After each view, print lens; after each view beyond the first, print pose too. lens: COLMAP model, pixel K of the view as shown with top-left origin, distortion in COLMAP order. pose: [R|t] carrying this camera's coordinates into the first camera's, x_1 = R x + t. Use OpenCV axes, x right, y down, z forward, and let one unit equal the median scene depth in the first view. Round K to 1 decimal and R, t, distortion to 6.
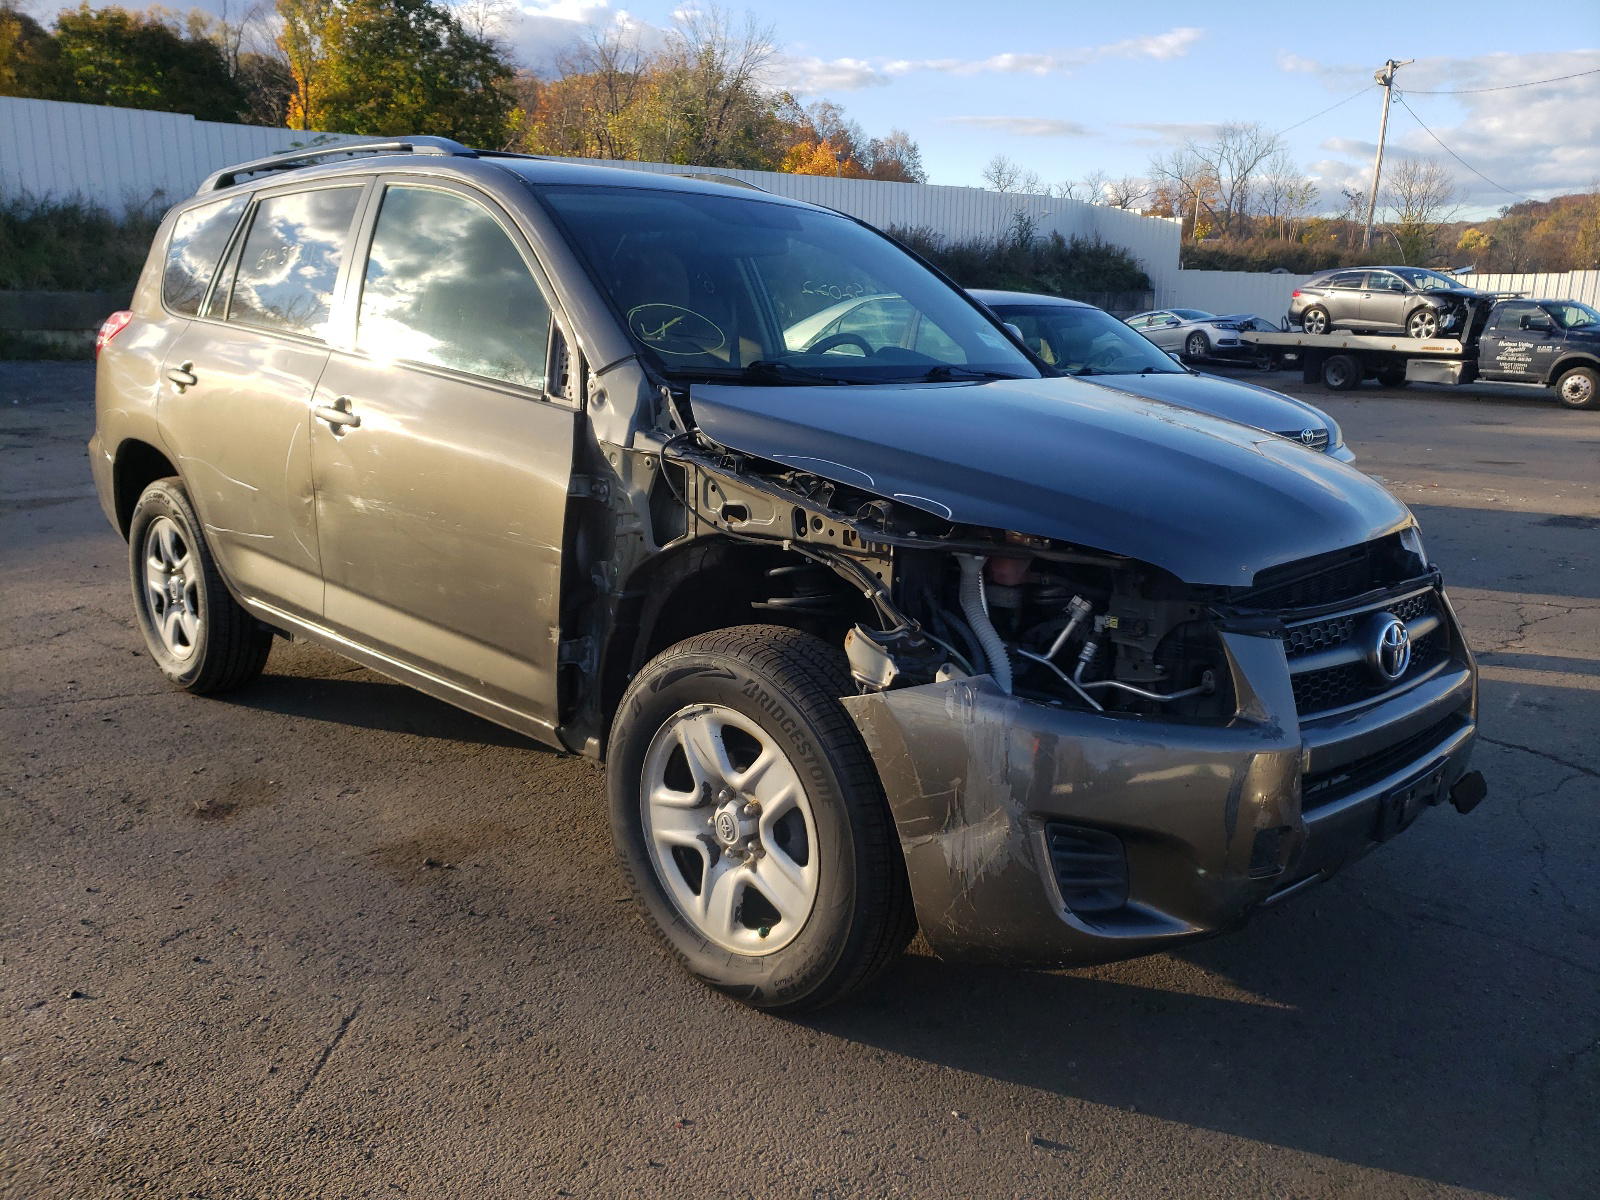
lens RADIAL K [[1270.3, 0, 803.7], [0, 1270.3, 599.8], [0, 0, 1]] dist [0.018993, -0.050441]
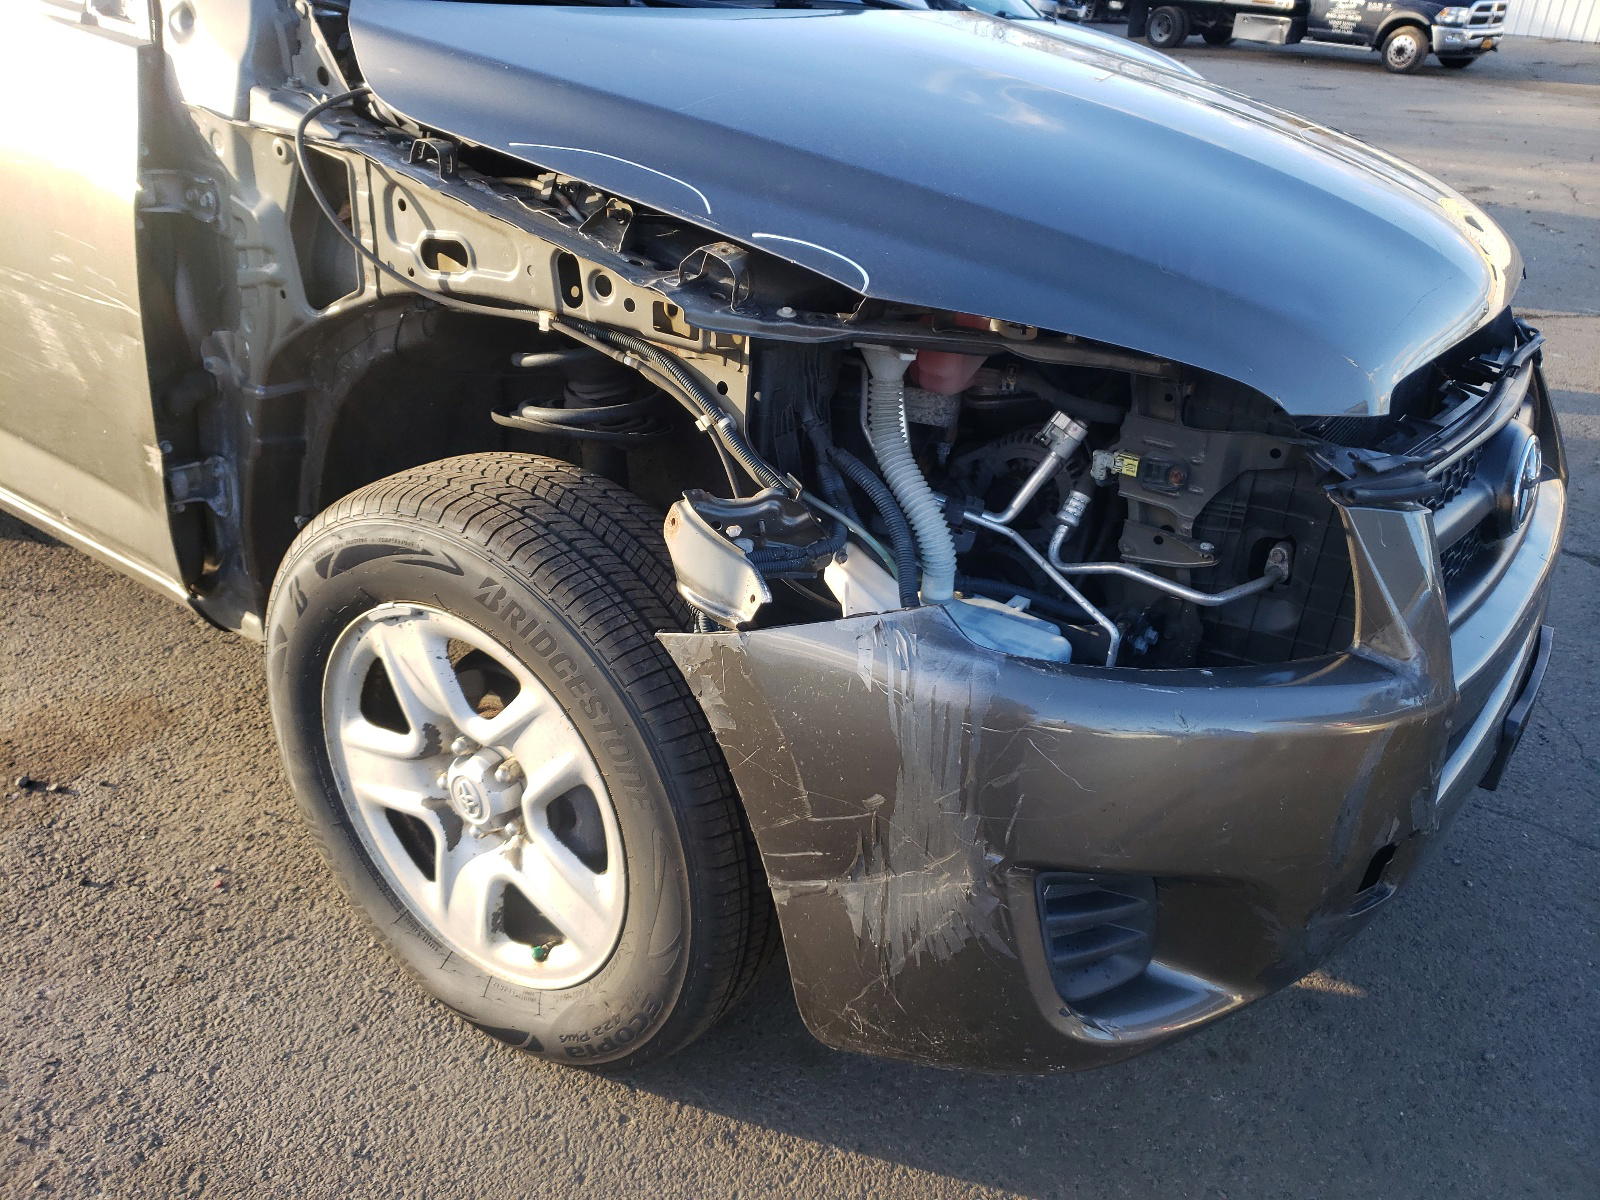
lens RADIAL K [[1270.3, 0, 801.7], [0, 1270.3, 605.7], [0, 0, 1]] dist [0.018993, -0.050441]
pose [[0.989163, -0.033102, 0.143043, 0.012312], [-0.004834, 0.966383, 0.257063, -0.065447], [-0.146744, -0.254968, 0.955750, 0.435998]]
